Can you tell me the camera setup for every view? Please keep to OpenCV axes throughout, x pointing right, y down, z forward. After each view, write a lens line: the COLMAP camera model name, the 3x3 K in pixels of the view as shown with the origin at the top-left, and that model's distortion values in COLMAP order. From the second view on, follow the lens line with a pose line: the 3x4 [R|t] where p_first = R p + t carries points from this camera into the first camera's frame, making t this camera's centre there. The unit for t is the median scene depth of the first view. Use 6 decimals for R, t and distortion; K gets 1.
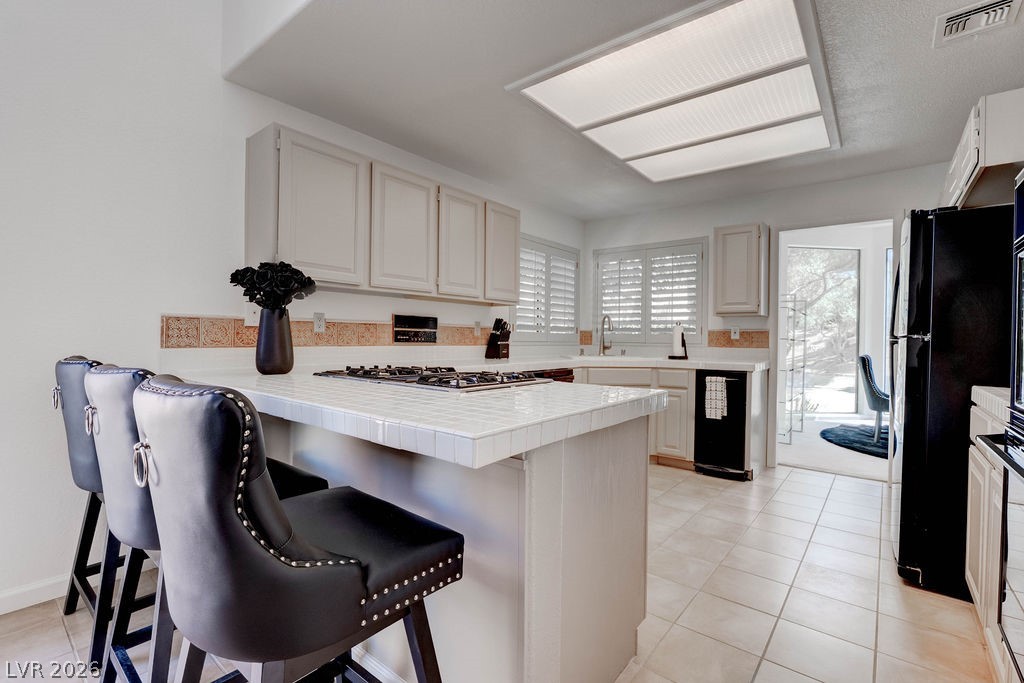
lens RADIAL K [[463.3, 0, 507.2], [0, 463.3, 340.0], [0, 0, 1]] dist [-0.018792, 0.007102]
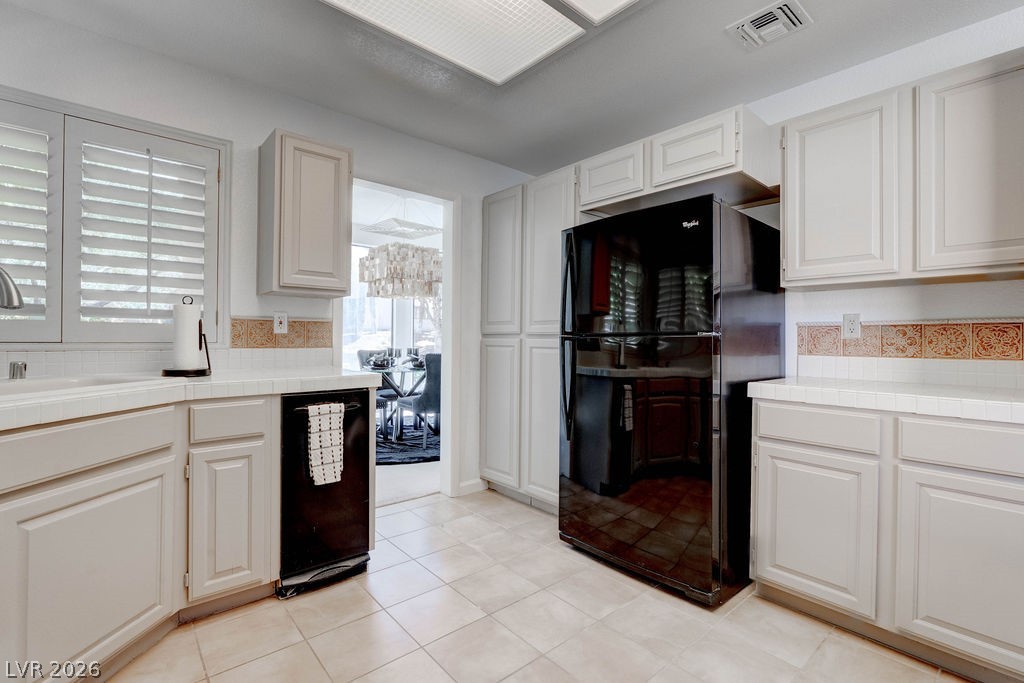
lens RADIAL K [[462.5, 0, 508.1], [0, 462.5, 336.1], [0, 0, 1]] dist [-0.020027, 0.005962]
pose [[0.168740, -0.006390, 0.985640, -0.040239], [-0.002221, 0.999974, 0.006864, -0.003807], [-0.985658, -0.003347, 0.168722, 0.657464]]
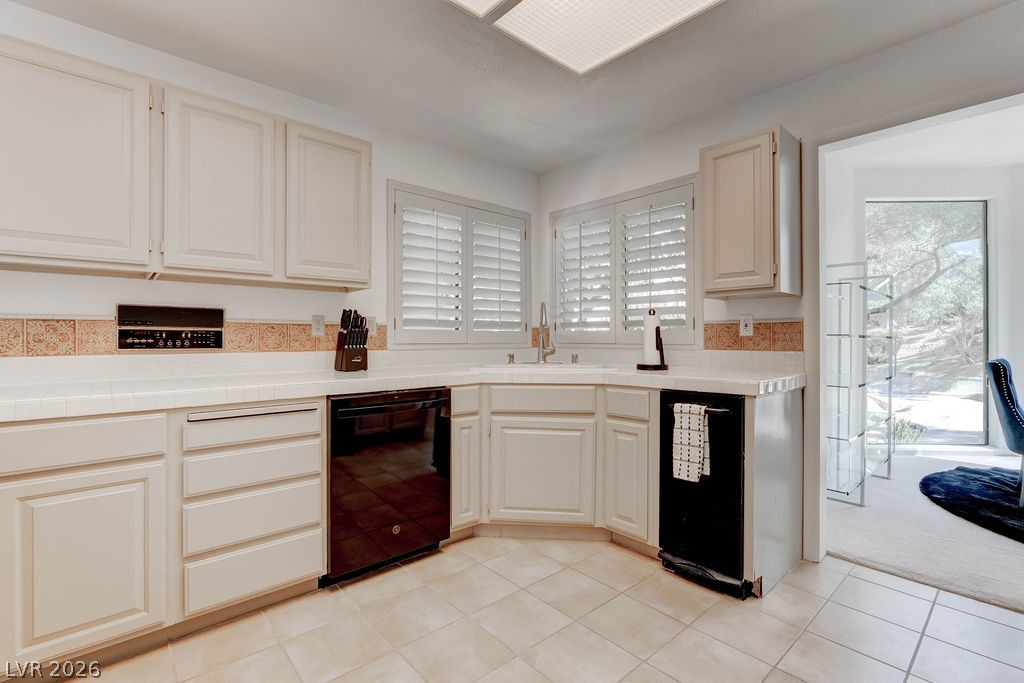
lens RADIAL K [[462.5, 0, 508.1], [0, 462.5, 336.1], [0, 0, 1]] dist [-0.020027, 0.005962]
pose [[0.986883, -0.014223, -0.160811, 0.305817], [0.012370, 0.999845, -0.012519, 0.001696], [0.160965, 0.010366, 0.986906, 0.388810]]
